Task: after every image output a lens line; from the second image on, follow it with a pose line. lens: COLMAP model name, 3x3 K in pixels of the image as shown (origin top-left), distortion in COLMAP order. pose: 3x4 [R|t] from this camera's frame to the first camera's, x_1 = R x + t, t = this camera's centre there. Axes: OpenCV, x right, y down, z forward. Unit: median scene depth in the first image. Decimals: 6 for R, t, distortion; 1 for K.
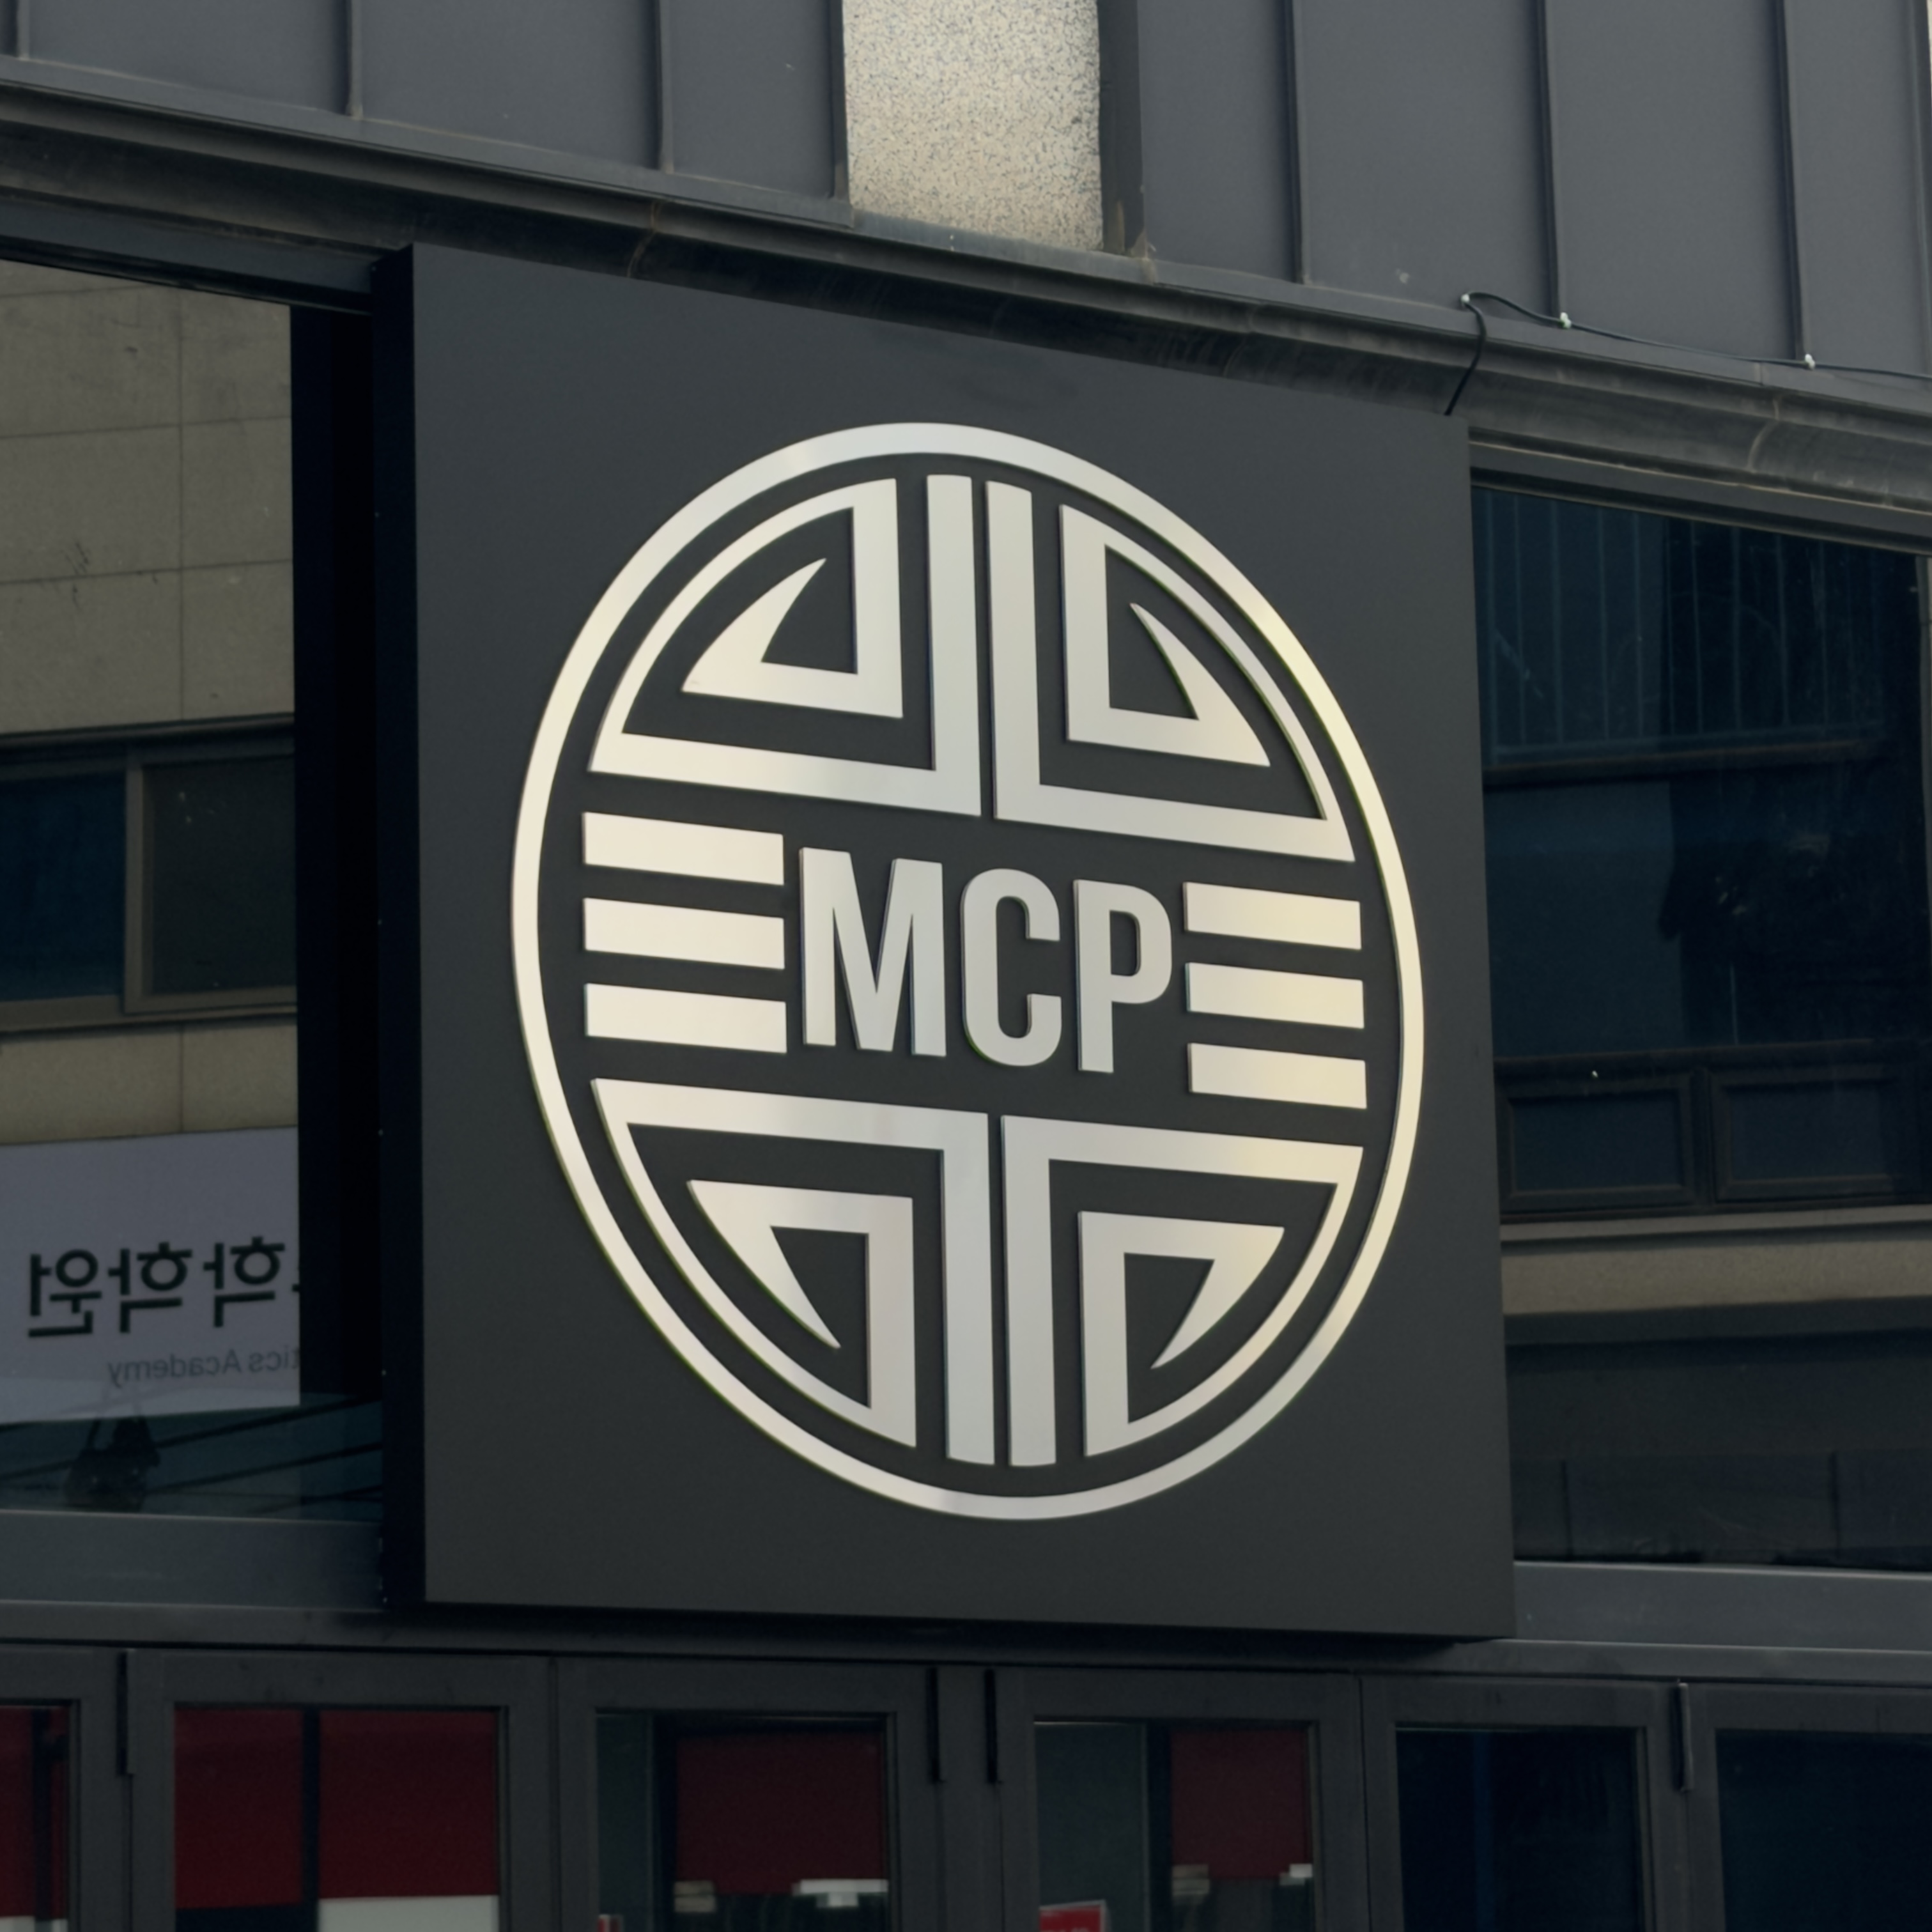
lens RADIAL K [[6476.0, 0, 852.6], [0, 6476.0, 934.4], [0, 0, 1]] dist [0.065011, -0.016066]
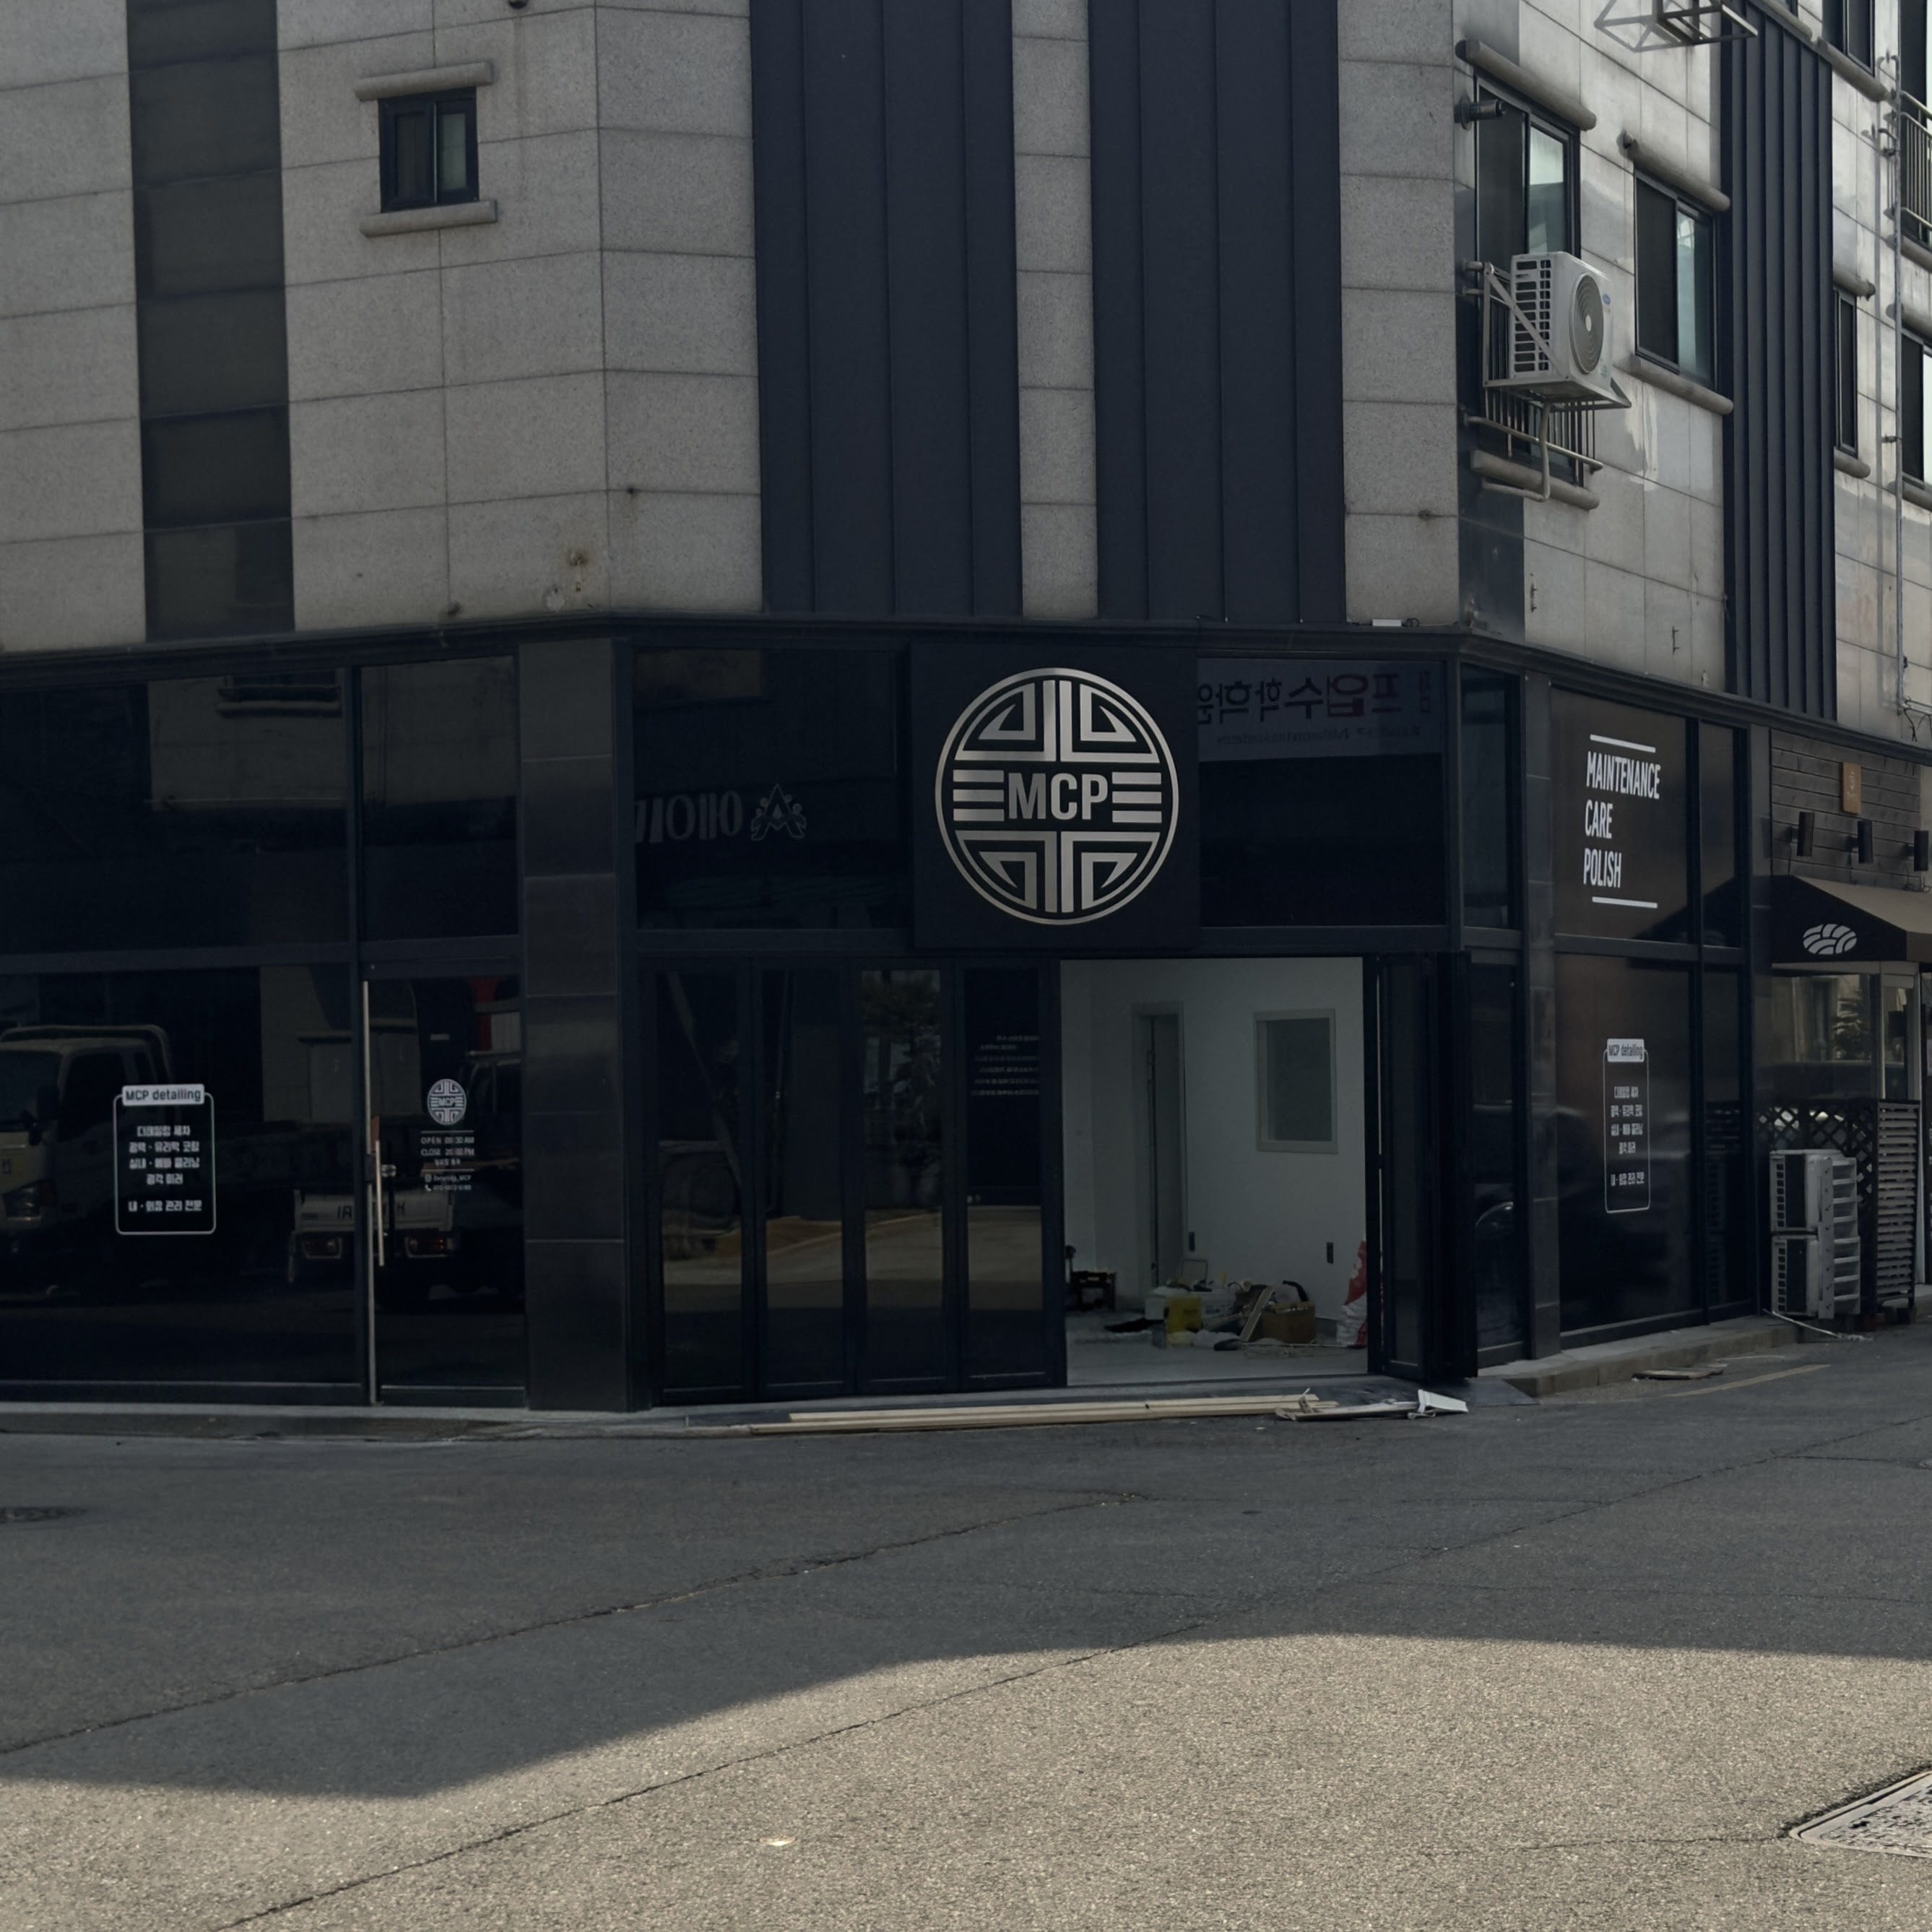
lens RADIAL K [[4136.8, 0, 966.0], [0, 4136.8, 966.0], [0, 0, 1]] dist [0.006363, -0.187848]
pose [[0.959577, 0.005280, -0.281397, 0.734443], [0.042300, 0.985762, 0.162741, -0.333244], [0.278249, -0.168066, 0.945691, -1.633089]]
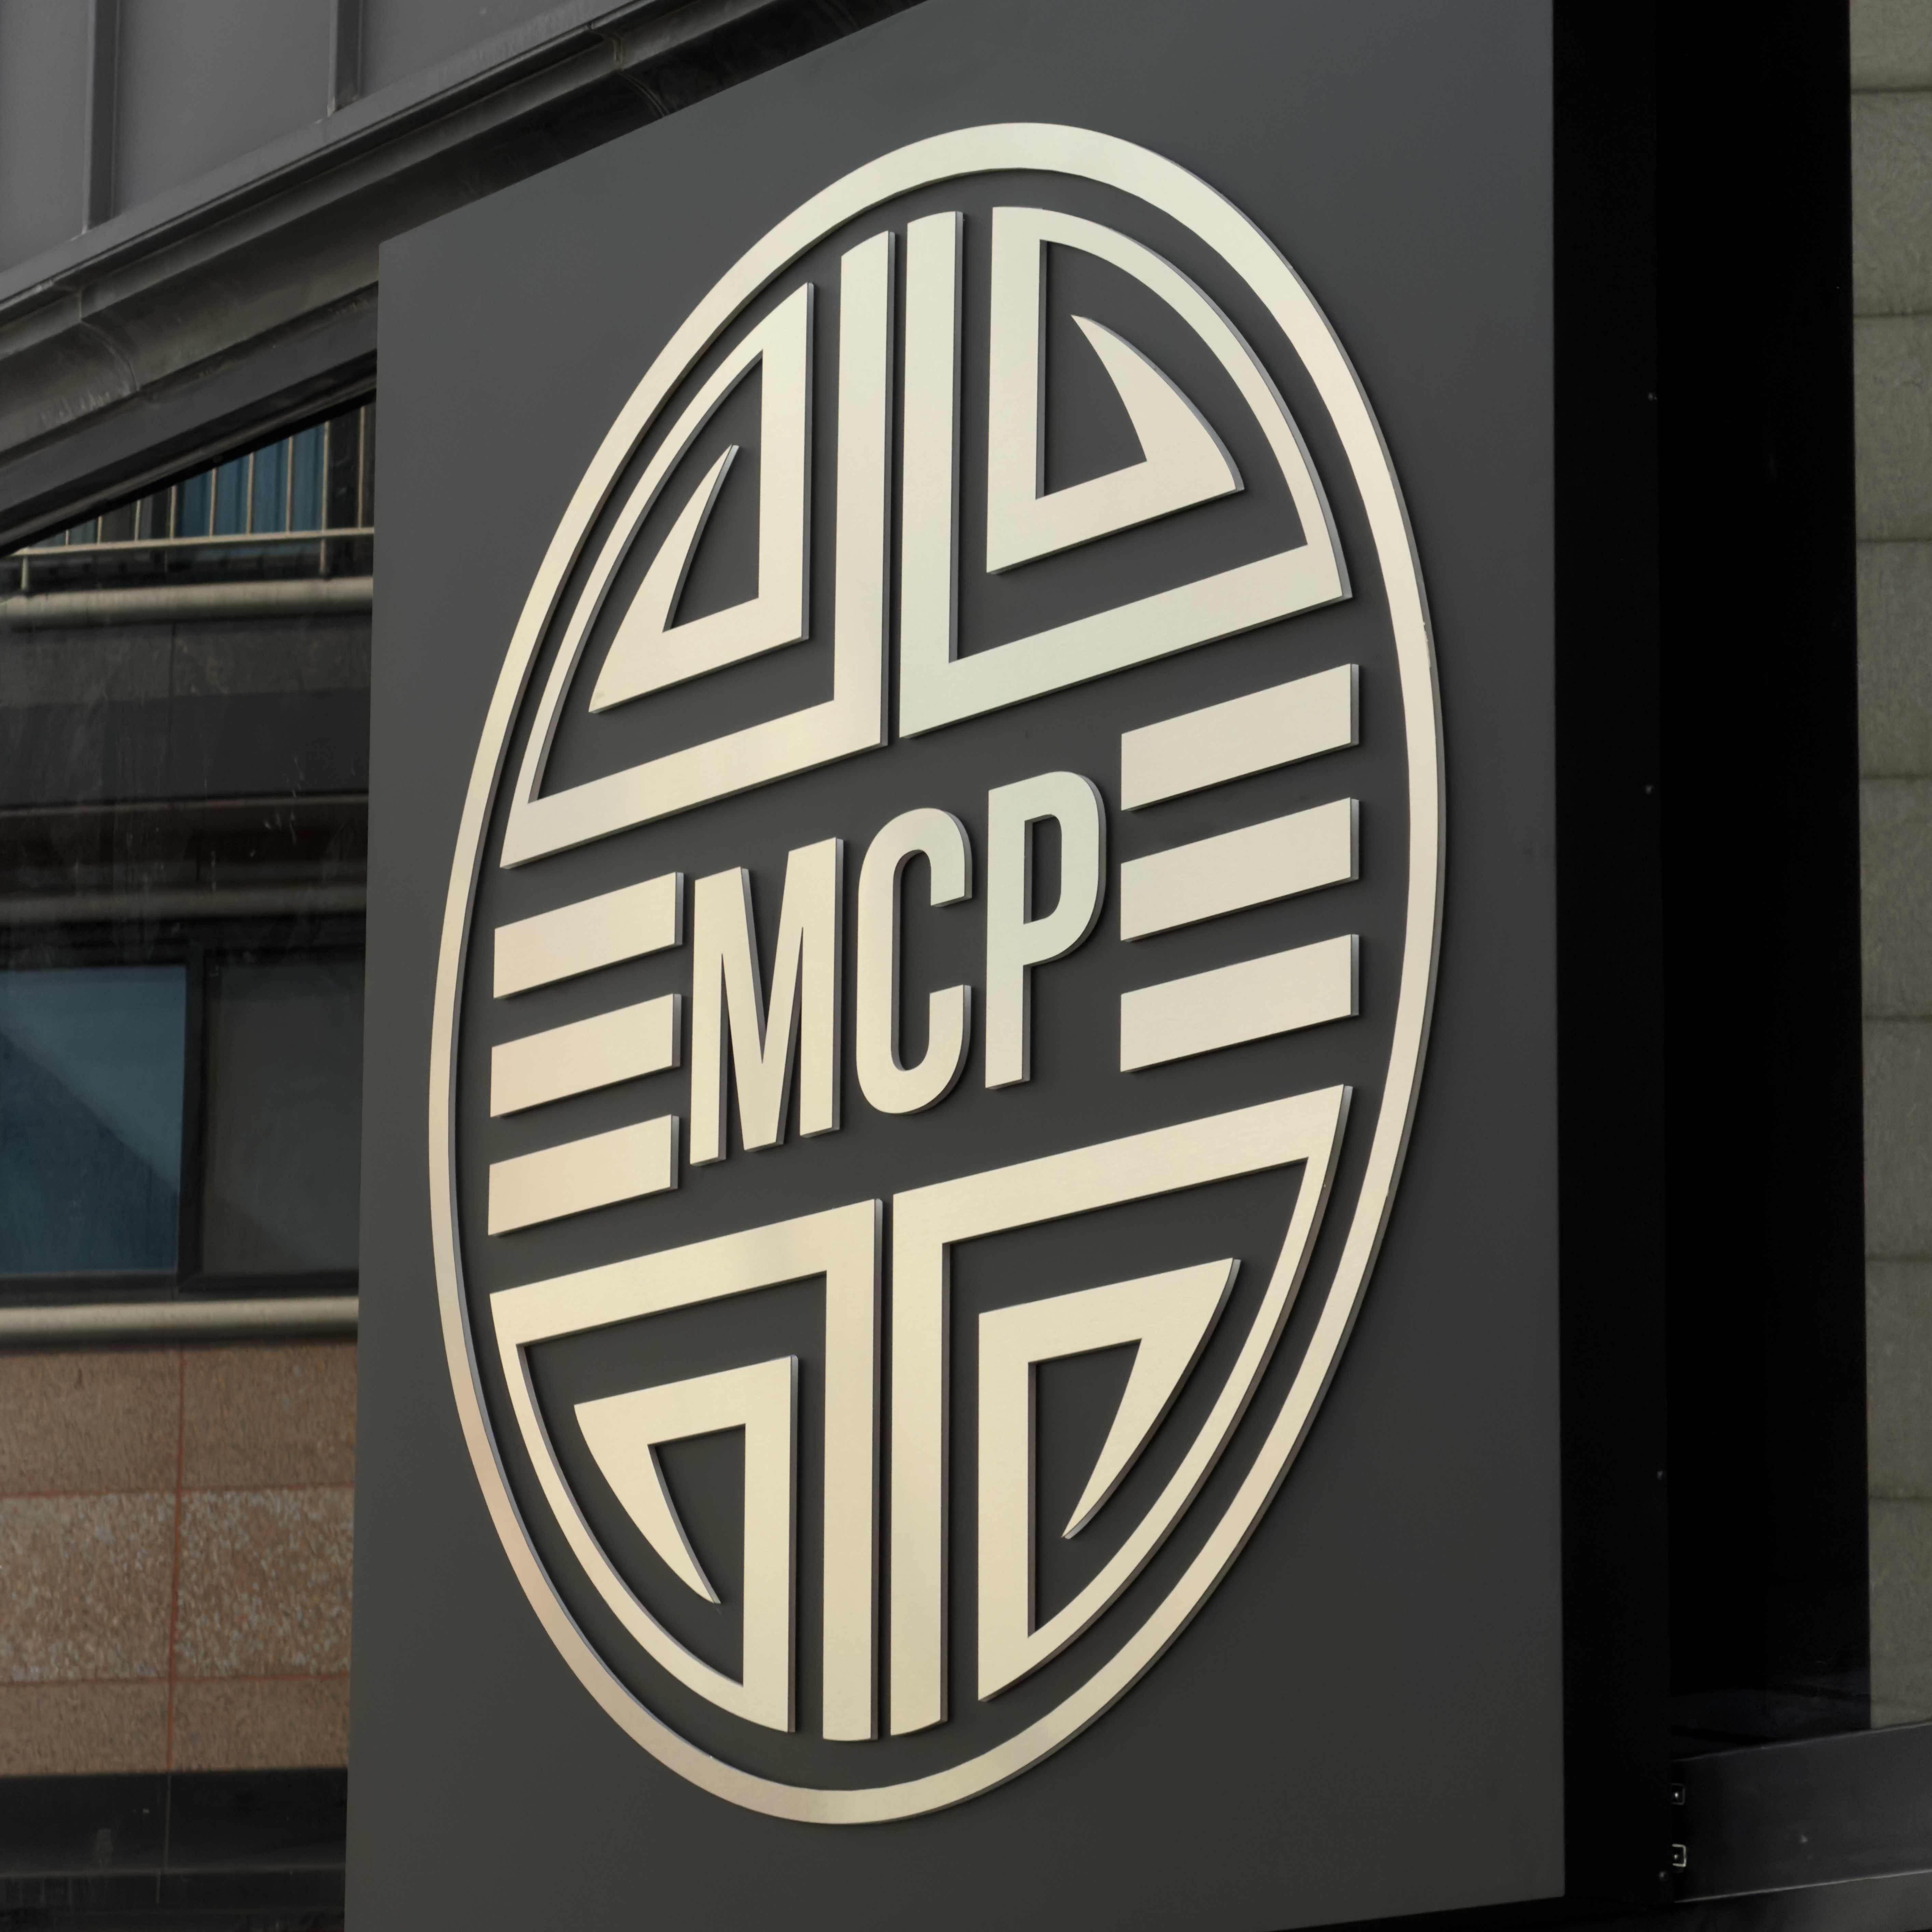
lens RADIAL K [[7928.5, 0, 966.0], [0, 7928.5, 966.0], [0, 0, 1]] dist [0.457383, 4.789958]
pose [[0.047915, -0.196630, -0.979306, 0.797574], [0.175029, 0.966915, -0.185579, 0.153116], [0.983397, -0.162515, 0.080746, 0.938472]]
